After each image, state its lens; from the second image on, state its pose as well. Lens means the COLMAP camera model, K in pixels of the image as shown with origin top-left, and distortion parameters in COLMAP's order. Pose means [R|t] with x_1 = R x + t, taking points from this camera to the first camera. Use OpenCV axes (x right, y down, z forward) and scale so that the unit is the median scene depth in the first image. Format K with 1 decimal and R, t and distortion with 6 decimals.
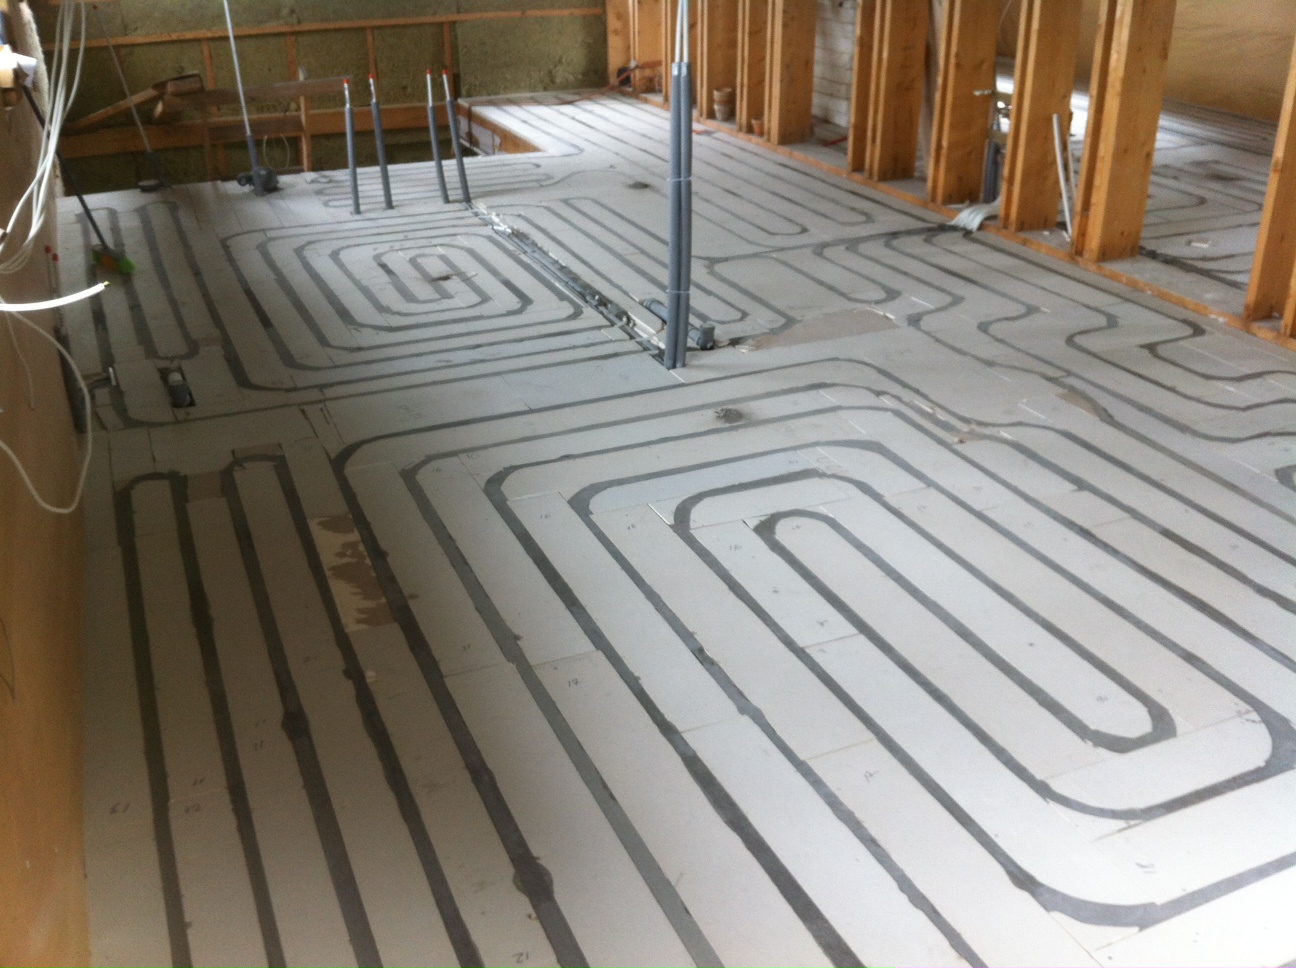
lens RADIAL K [[1262.1, 0, 655.9], [0, 1262.1, 484.6], [0, 0, 1]] dist [-0.041781, 0.000000]
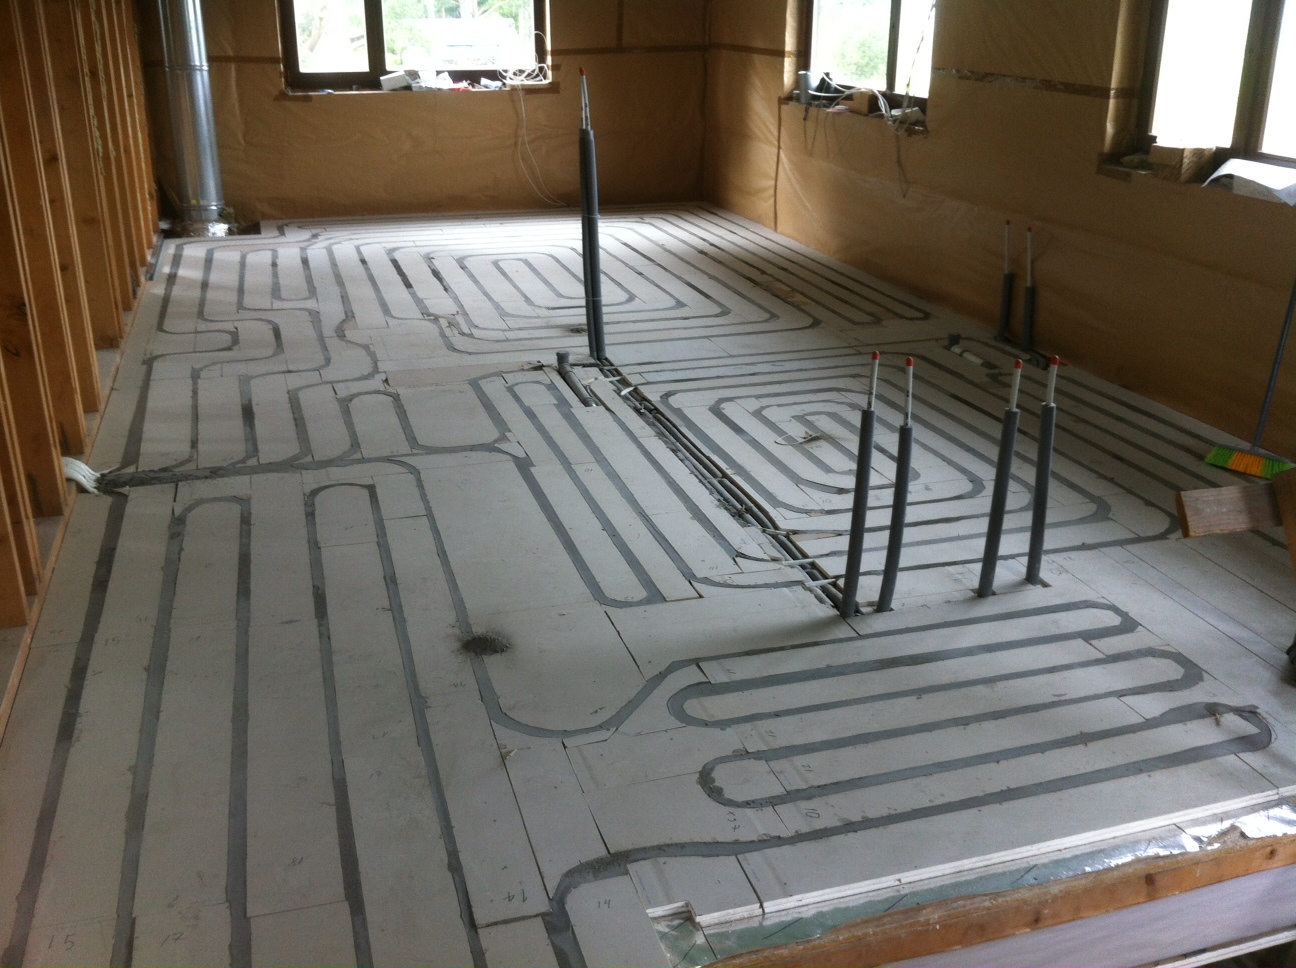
lens RADIAL K [[1262.1, 0, 650.1], [0, 1262.1, 484.1], [0, 0, 1]] dist [-0.041781, 0.000000]
pose [[-0.992937, -0.041713, 0.111065, -0.164642], [0.052445, 0.685394, 0.726281, -0.825487], [-0.106419, 0.726977, -0.678366, 1.719480]]
